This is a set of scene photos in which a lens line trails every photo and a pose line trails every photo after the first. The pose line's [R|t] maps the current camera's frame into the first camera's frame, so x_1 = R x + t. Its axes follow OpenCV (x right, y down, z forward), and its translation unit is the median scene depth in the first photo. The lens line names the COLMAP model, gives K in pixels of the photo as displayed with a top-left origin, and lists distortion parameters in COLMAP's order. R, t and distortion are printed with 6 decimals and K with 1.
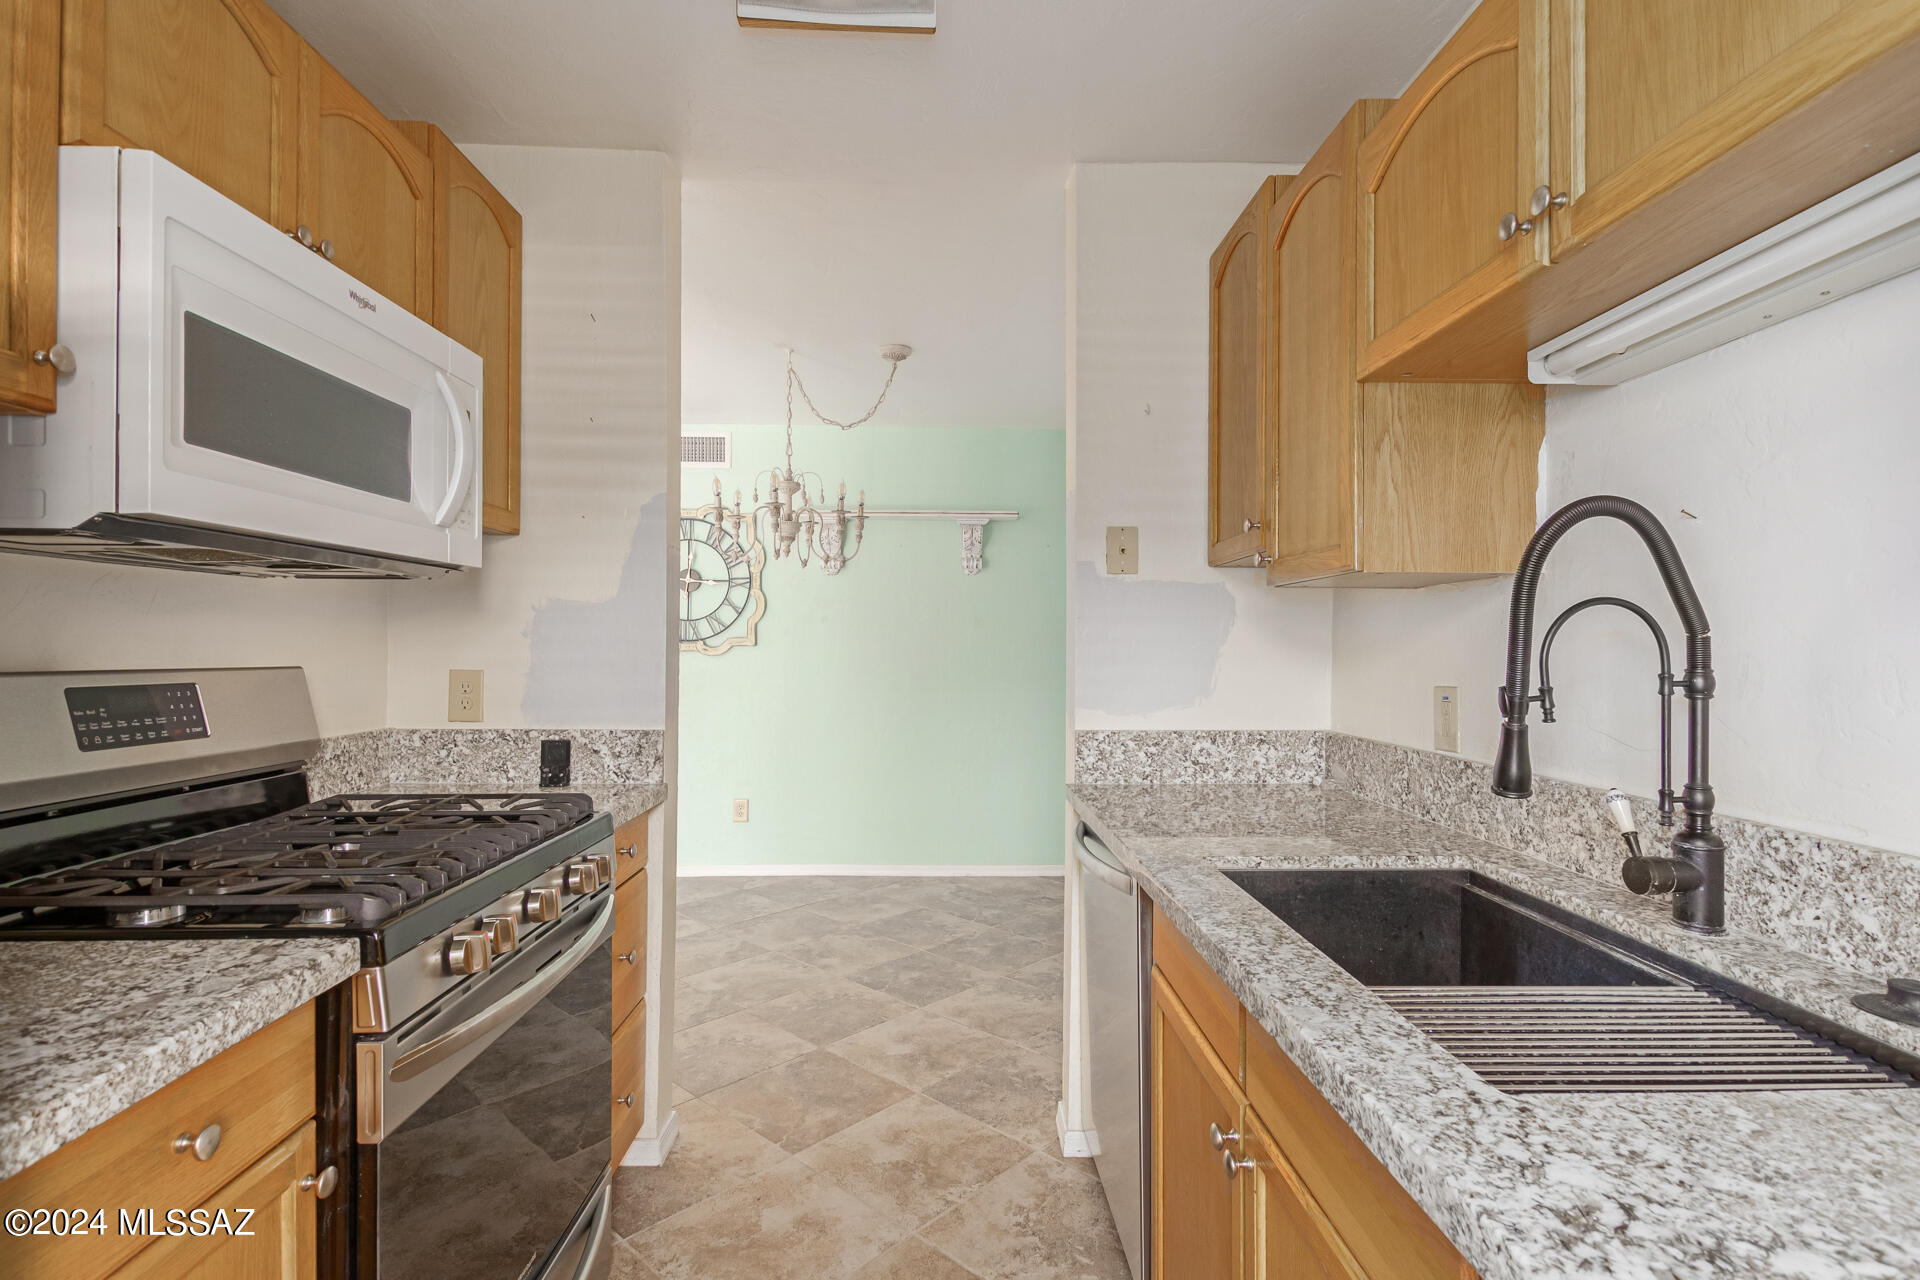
lens RADIAL K [[936.6, 0, 958.3], [0, 936.6, 643.5], [0, 0, 1]] dist [0.017086, -0.006995]
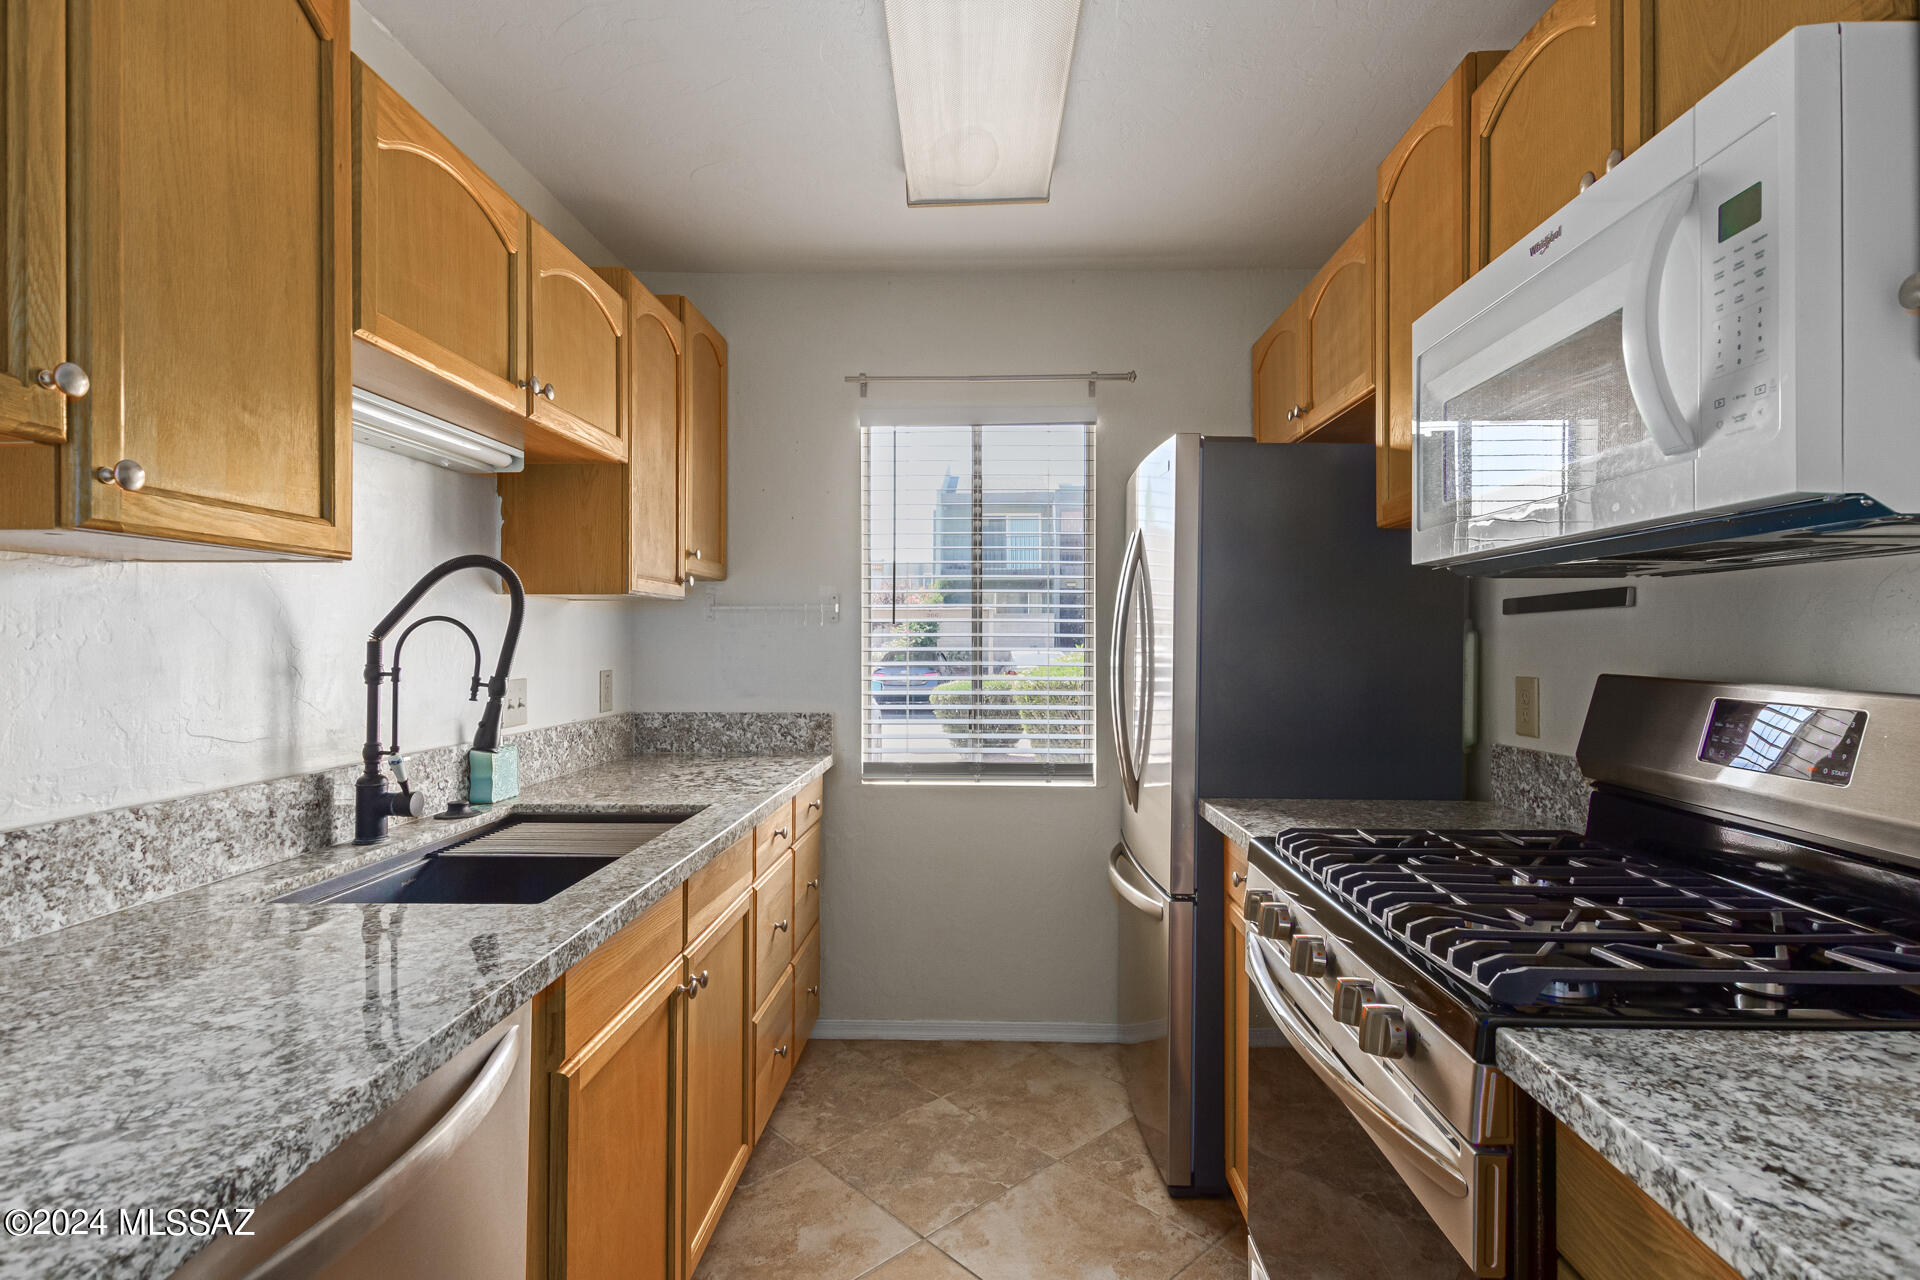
lens RADIAL K [[936.6, 0, 978.9], [0, 936.6, 639.7], [0, 0, 1]] dist [0.017086, -0.006995]
pose [[-0.999087, -0.004528, 0.042492, -0.167886], [-0.004724, 0.999979, -0.004529, -0.007094], [-0.042471, -0.004726, -0.999087, 1.816548]]
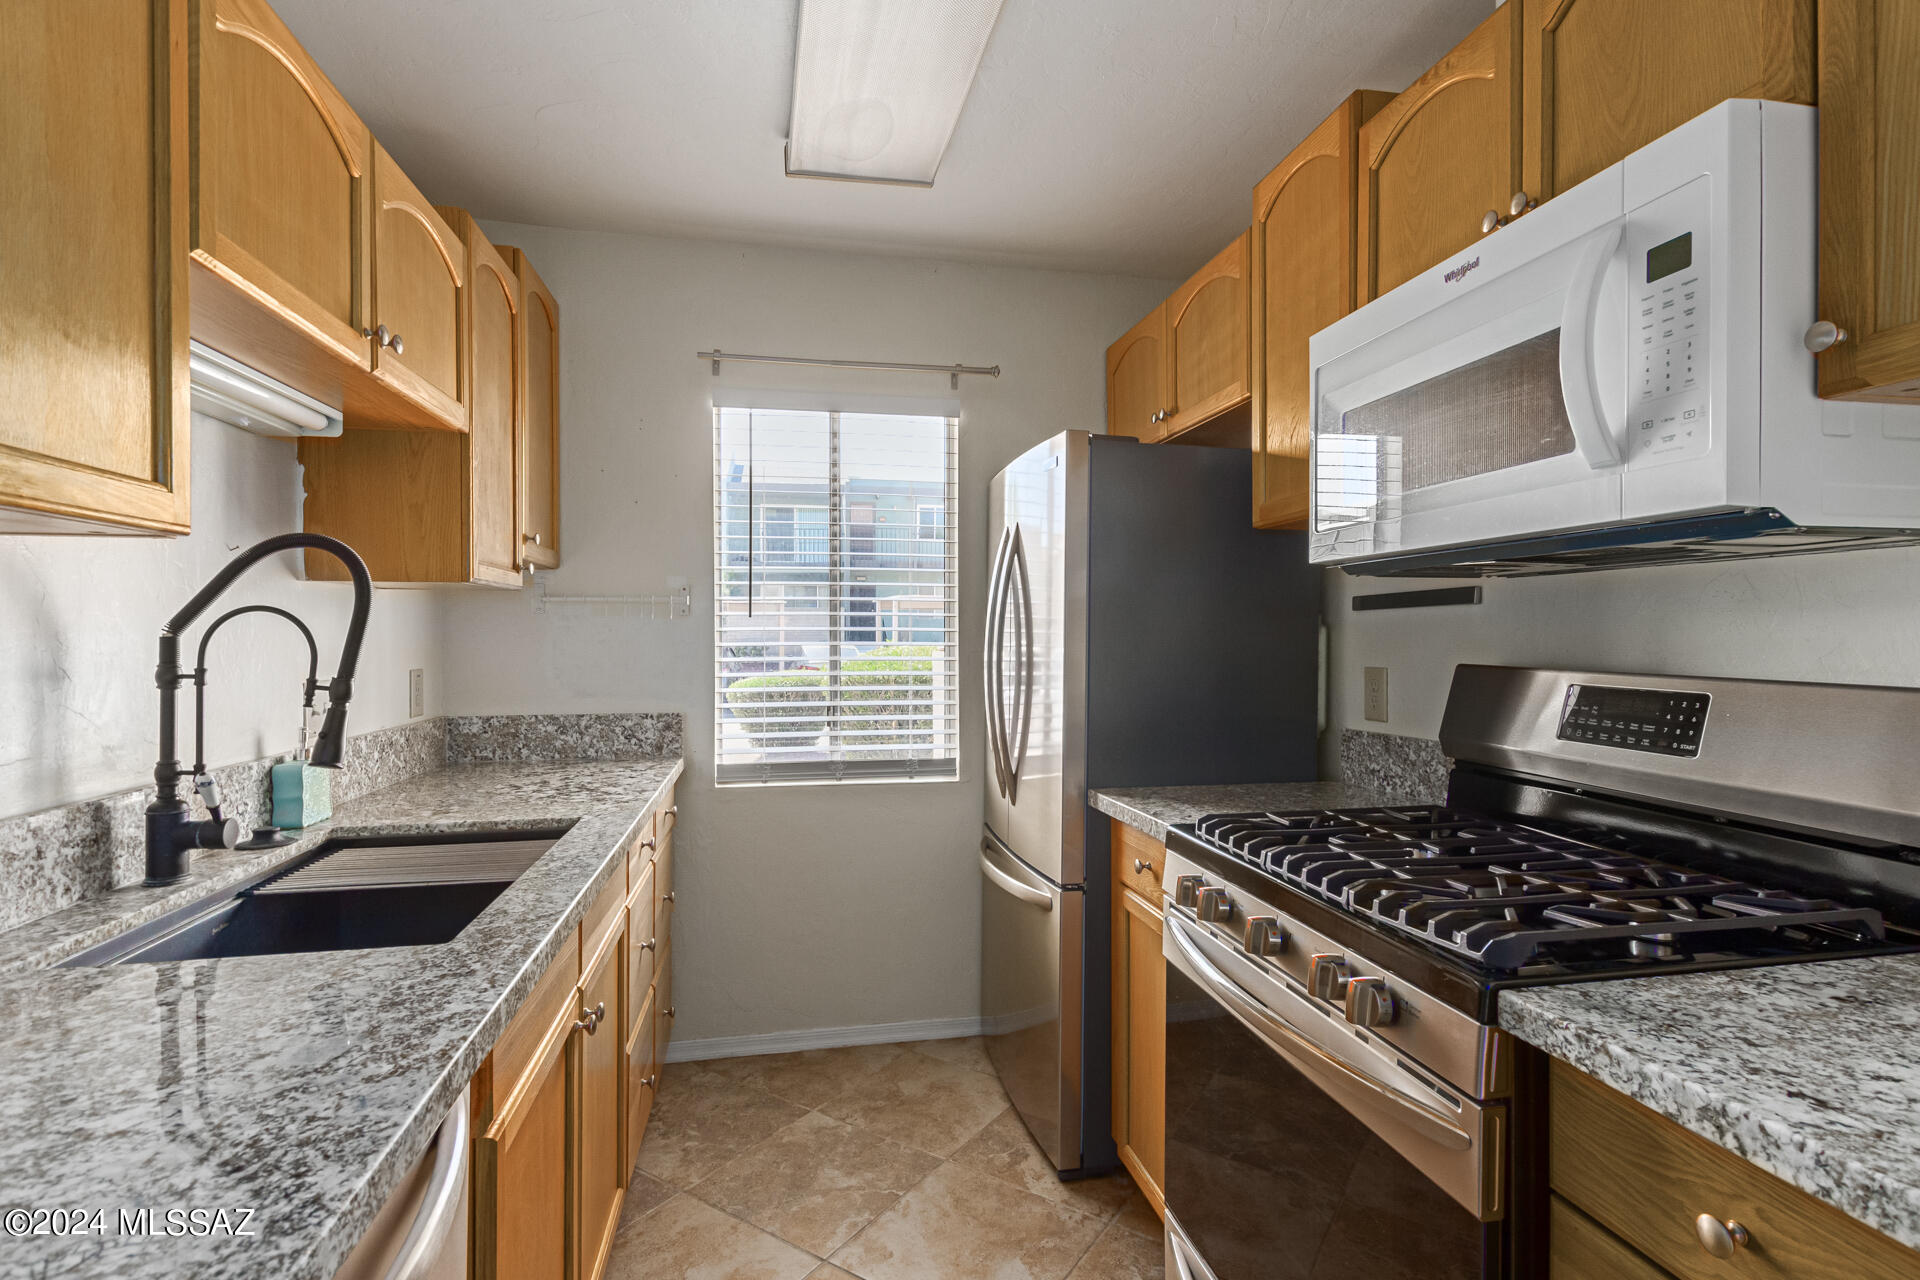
lens RADIAL K [[936.6, 0, 968.0], [0, 936.6, 640.7], [0, 0, 1]] dist [0.017086, -0.006995]
pose [[-0.982332, -0.002234, -0.187134, 0.004932], [-0.002539, 0.999996, 0.001391, -0.005949], [0.187130, 0.001841, -0.982333, 1.773107]]
